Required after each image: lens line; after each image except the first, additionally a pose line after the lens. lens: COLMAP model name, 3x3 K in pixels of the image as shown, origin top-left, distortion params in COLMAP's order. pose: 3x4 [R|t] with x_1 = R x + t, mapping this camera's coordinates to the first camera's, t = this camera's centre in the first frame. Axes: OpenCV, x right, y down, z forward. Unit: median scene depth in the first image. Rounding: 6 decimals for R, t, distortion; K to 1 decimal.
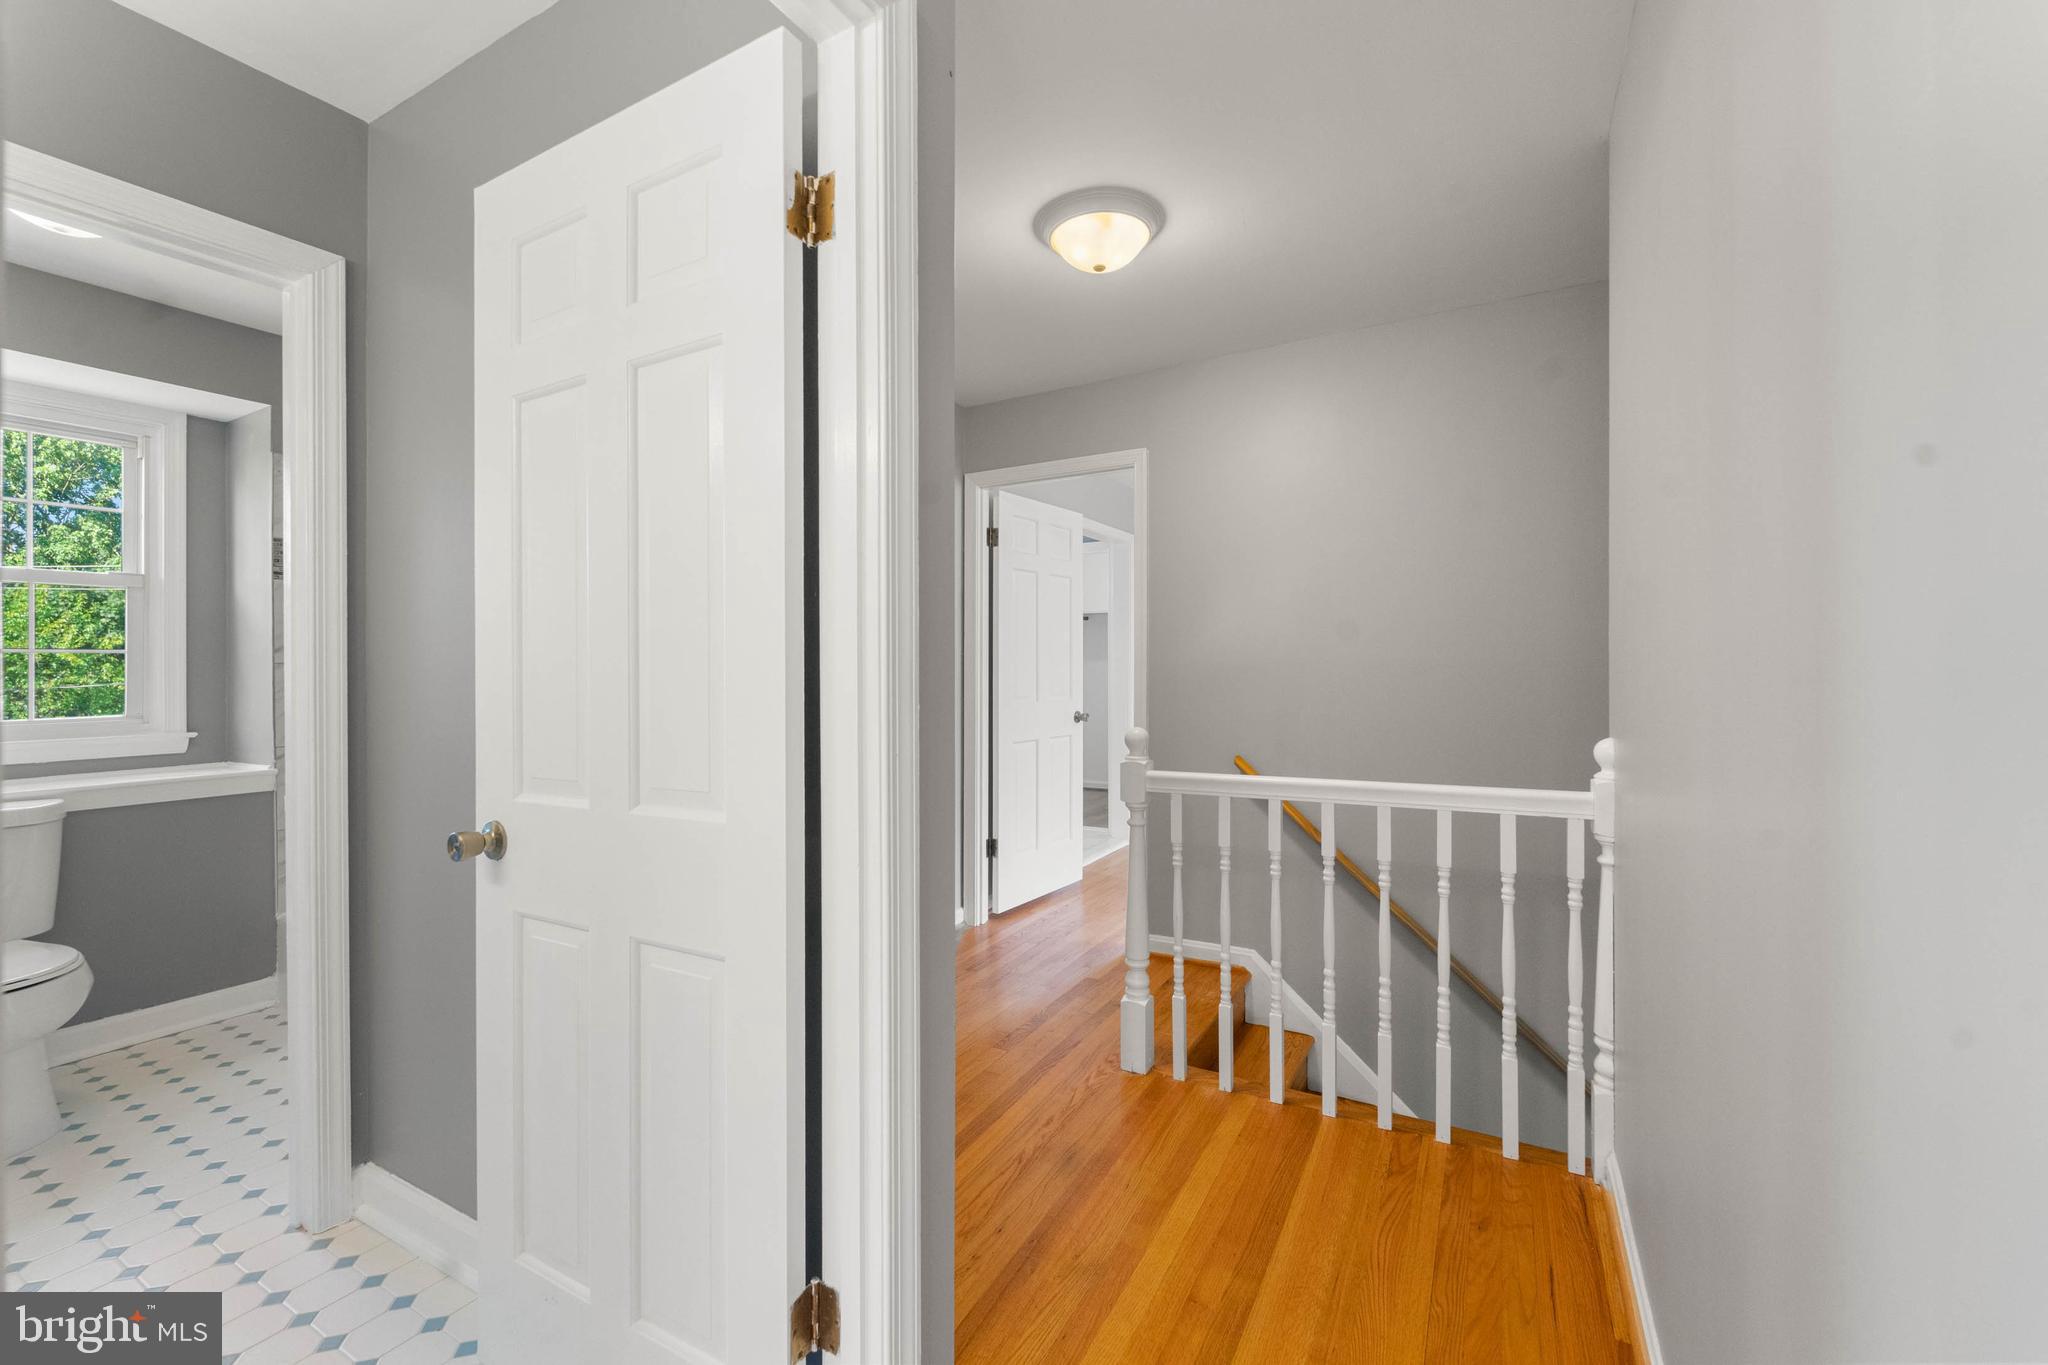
lens RADIAL K [[833.9, 0, 1016.7], [0, 833.9, 685.7], [0, 0, 1]] dist [-0.000841, -0.000266]
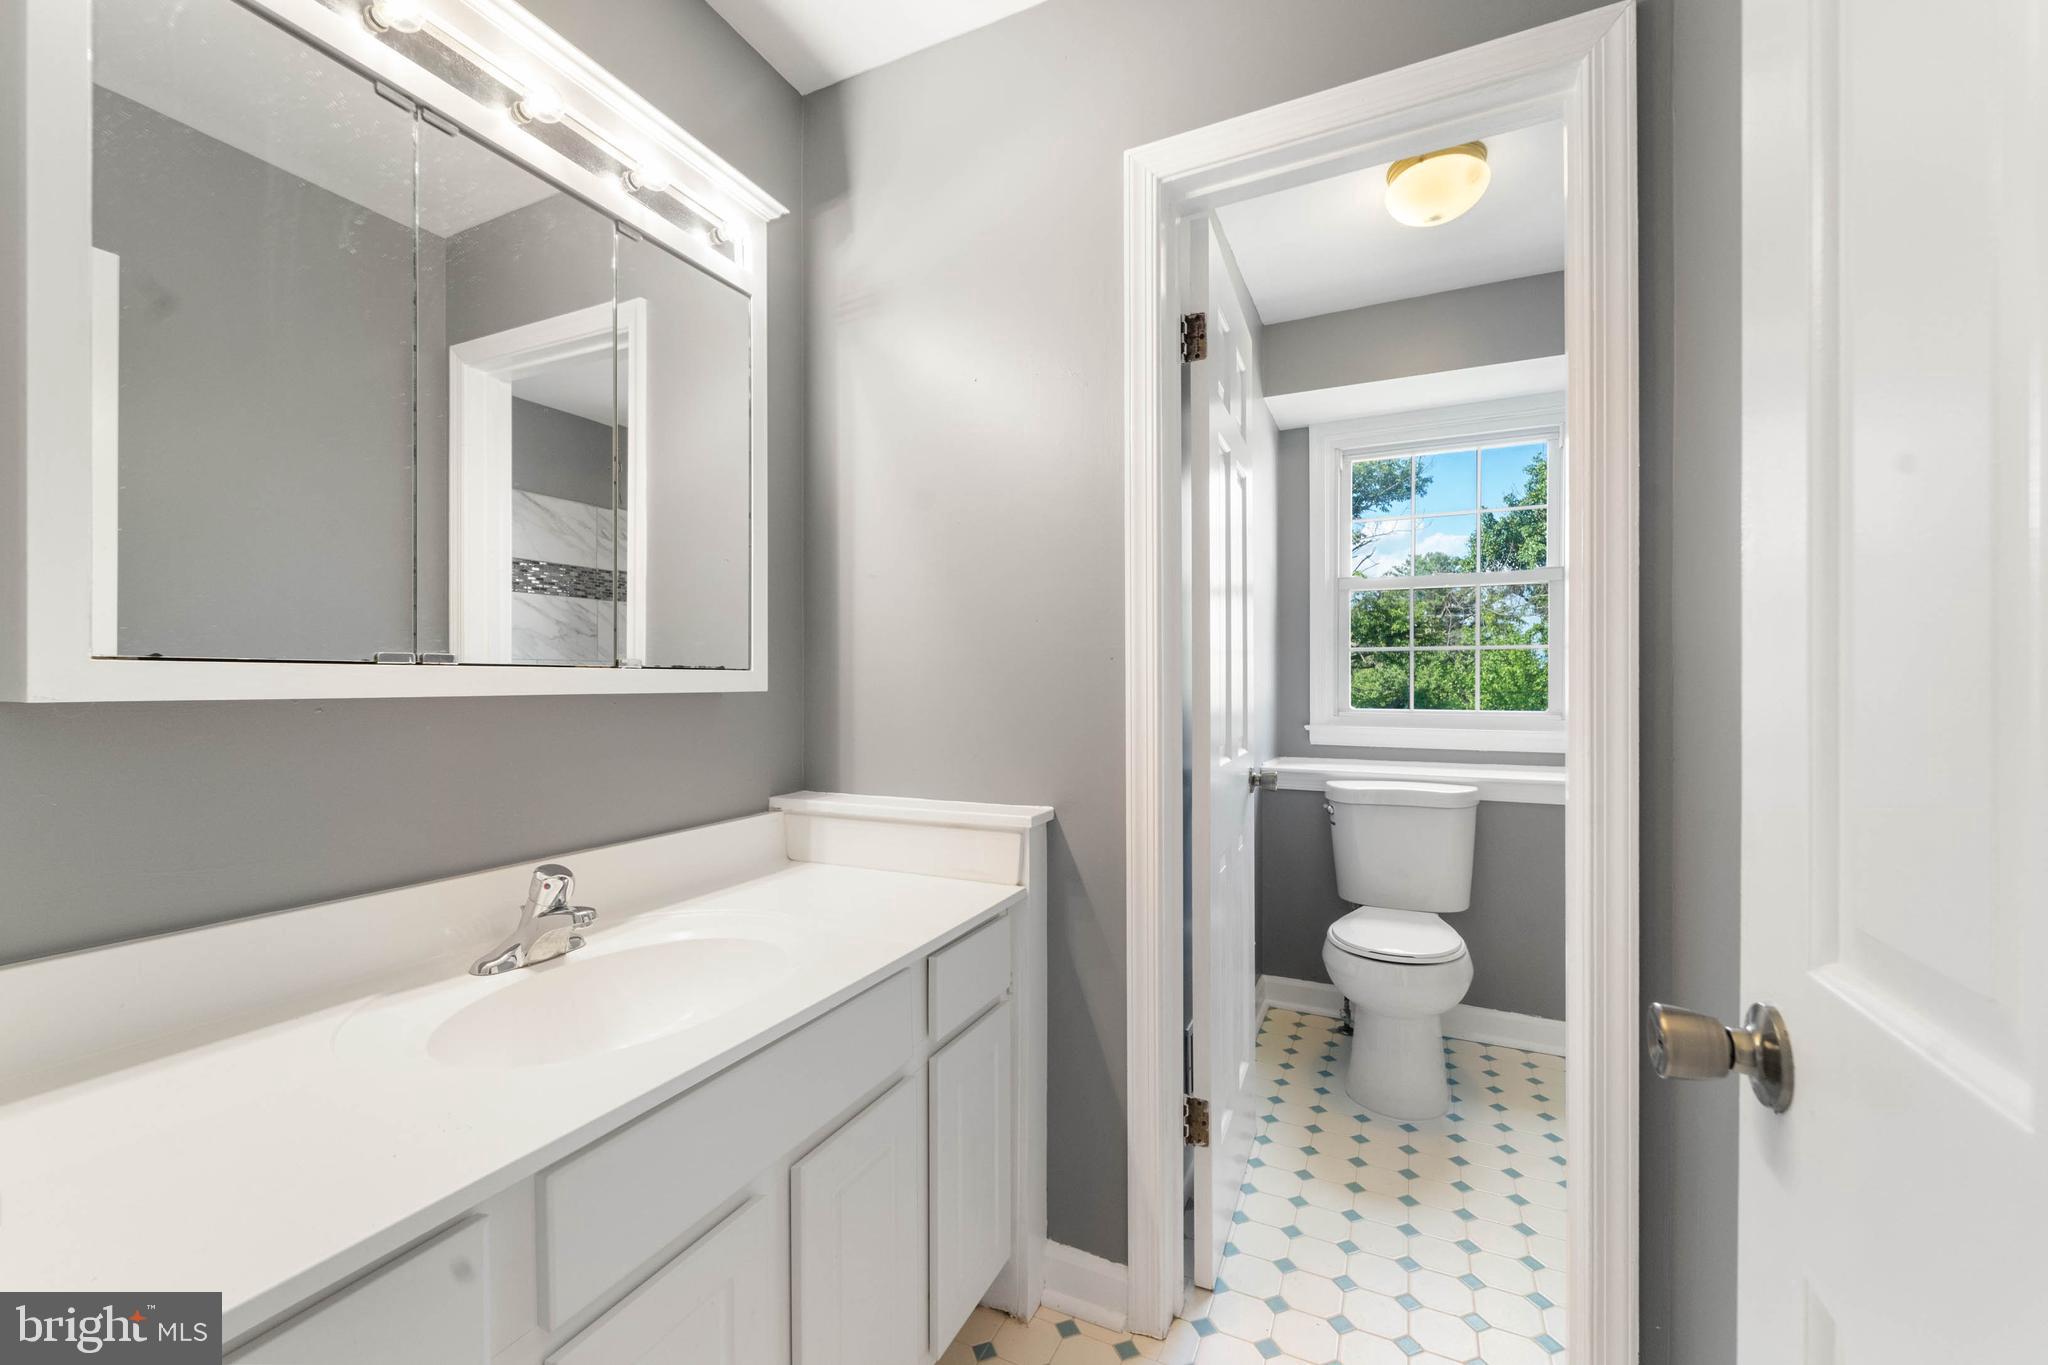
lens RADIAL K [[813.4, 0, 1018.0], [0, 813.4, 678.1], [0, 0, 1]] dist [0.001267, 0.000012]
pose [[0.058017, -0.009298, -0.998272, -0.175118], [-0.000686, 0.999956, -0.009354, 0.009307], [0.998315, 0.001228, 0.058009, 0.411862]]
